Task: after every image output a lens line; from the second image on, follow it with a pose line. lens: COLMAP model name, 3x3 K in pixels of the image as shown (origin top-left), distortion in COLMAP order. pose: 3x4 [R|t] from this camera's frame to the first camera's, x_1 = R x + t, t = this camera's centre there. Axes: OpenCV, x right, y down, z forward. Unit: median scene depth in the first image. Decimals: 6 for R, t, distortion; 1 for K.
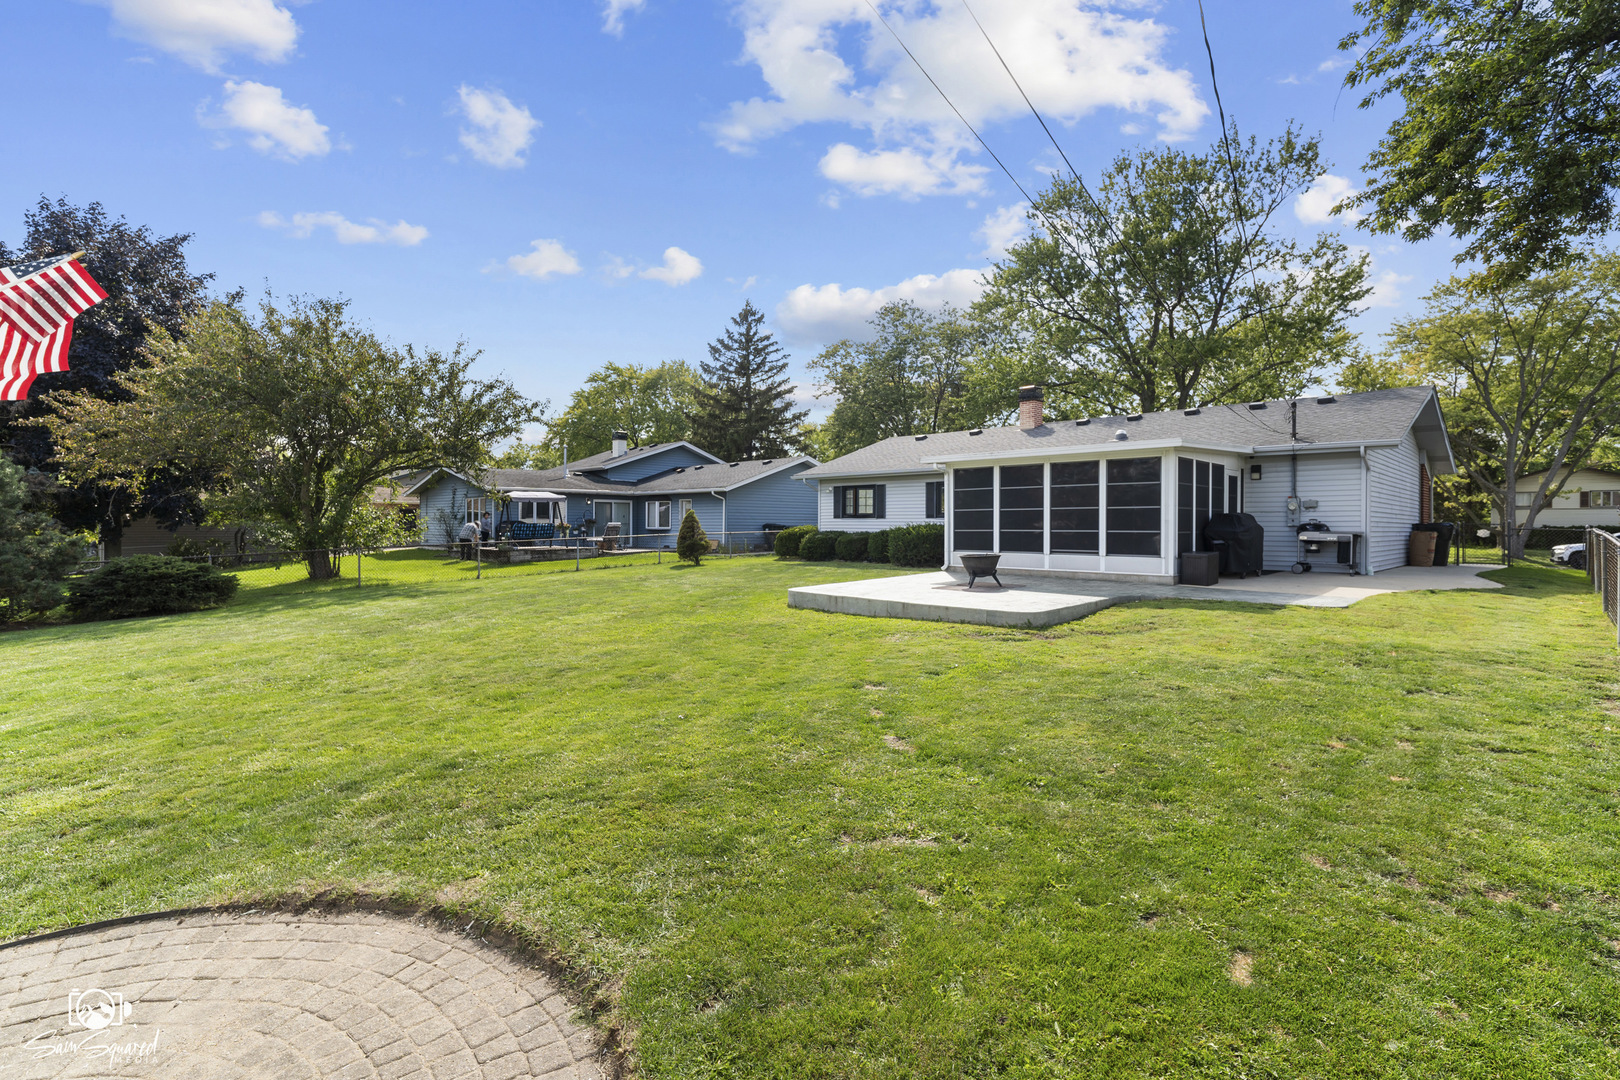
lens RADIAL K [[759.3, 0, 814.8], [0, 759.3, 535.2], [0, 0, 1]] dist [-0.002692, 0.001886]
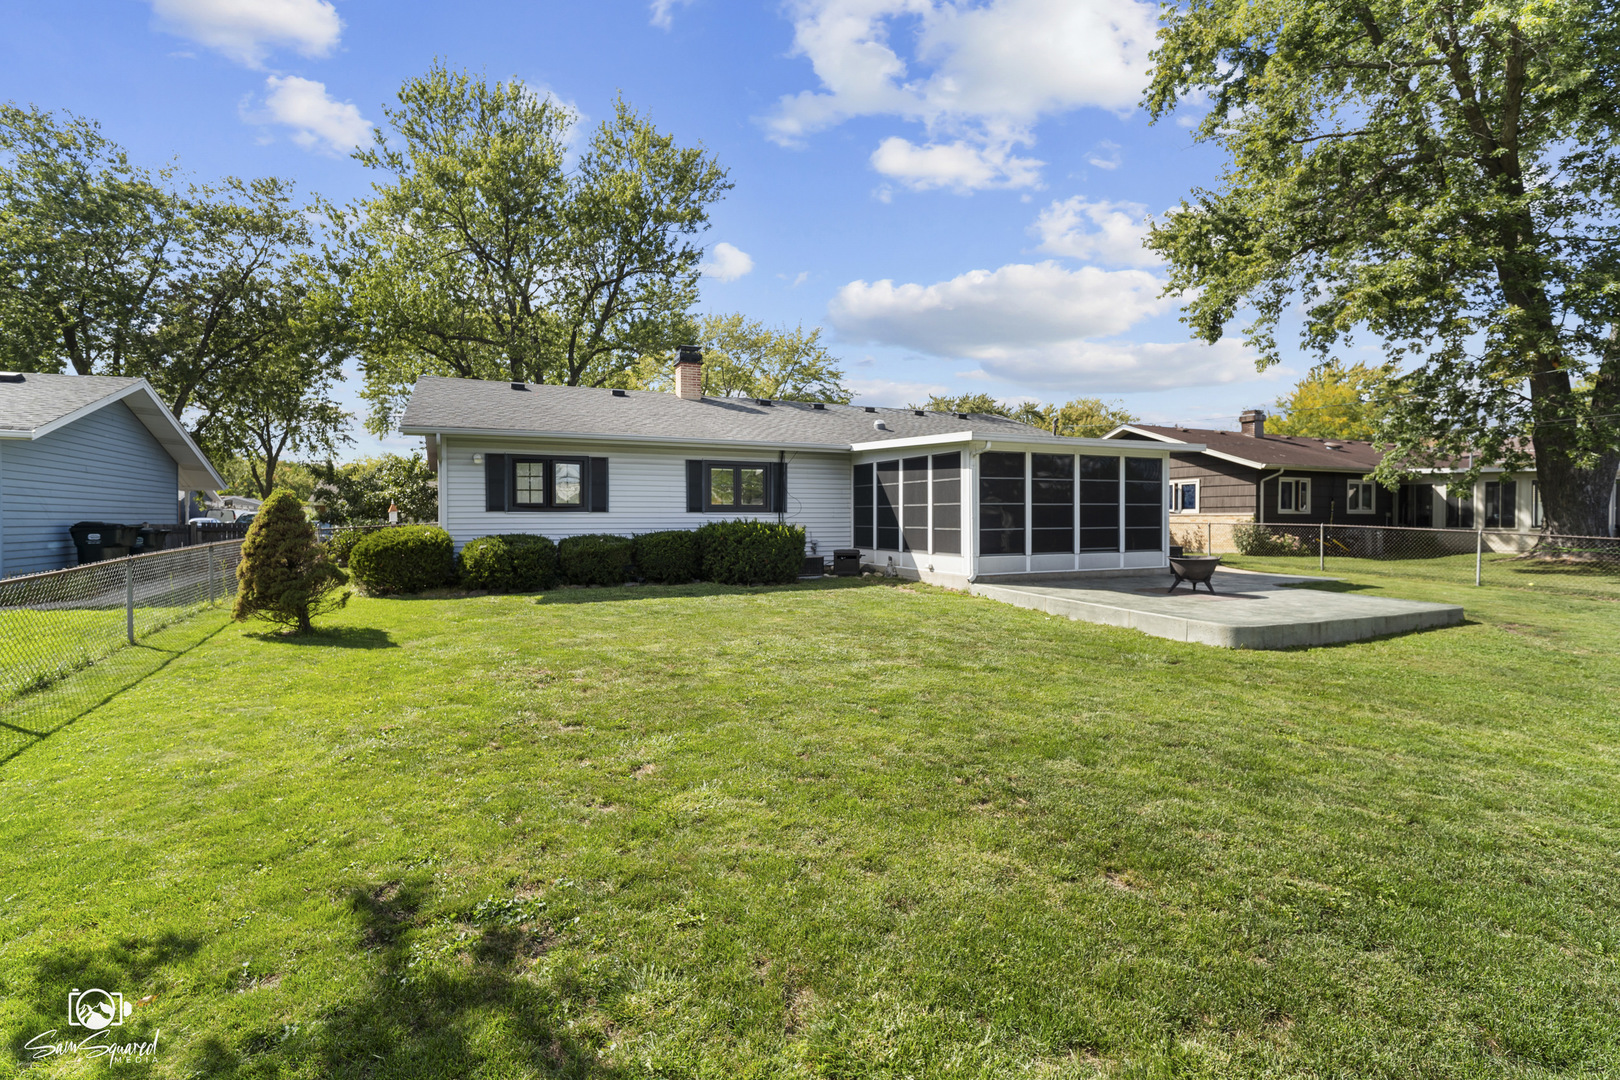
lens RADIAL K [[759.3, 0, 810.3], [0, 759.3, 529.0], [0, 0, 1]] dist [-0.002692, 0.001886]
pose [[0.363187, -0.014831, 0.931598, -0.199122], [0.015508, 0.999831, 0.009871, -0.005816], [-0.931587, 0.010863, 0.363355, 0.289588]]
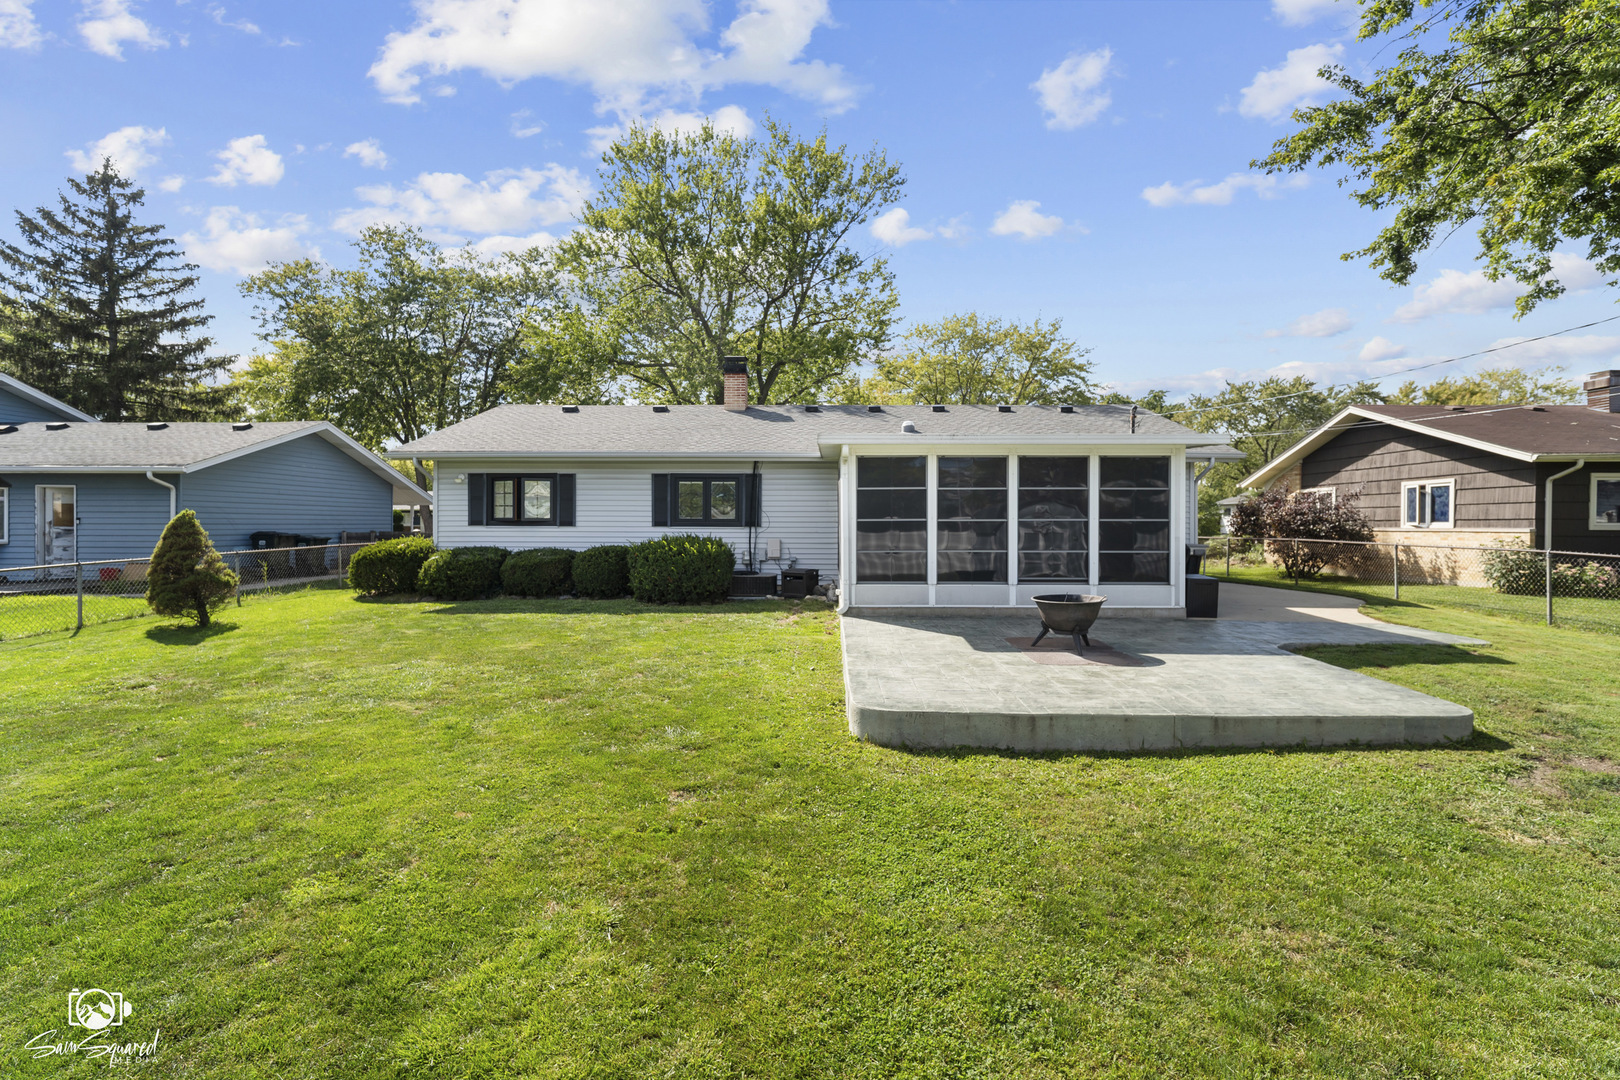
lens RADIAL K [[759.3, 0, 808.6], [0, 759.3, 532.6], [0, 0, 1]] dist [-0.002692, 0.001886]
pose [[0.735269, -0.005521, 0.677753, -0.092678], [0.007440, 0.999972, 0.000074, -0.007453], [-0.677735, 0.004988, 0.735290, 0.183100]]
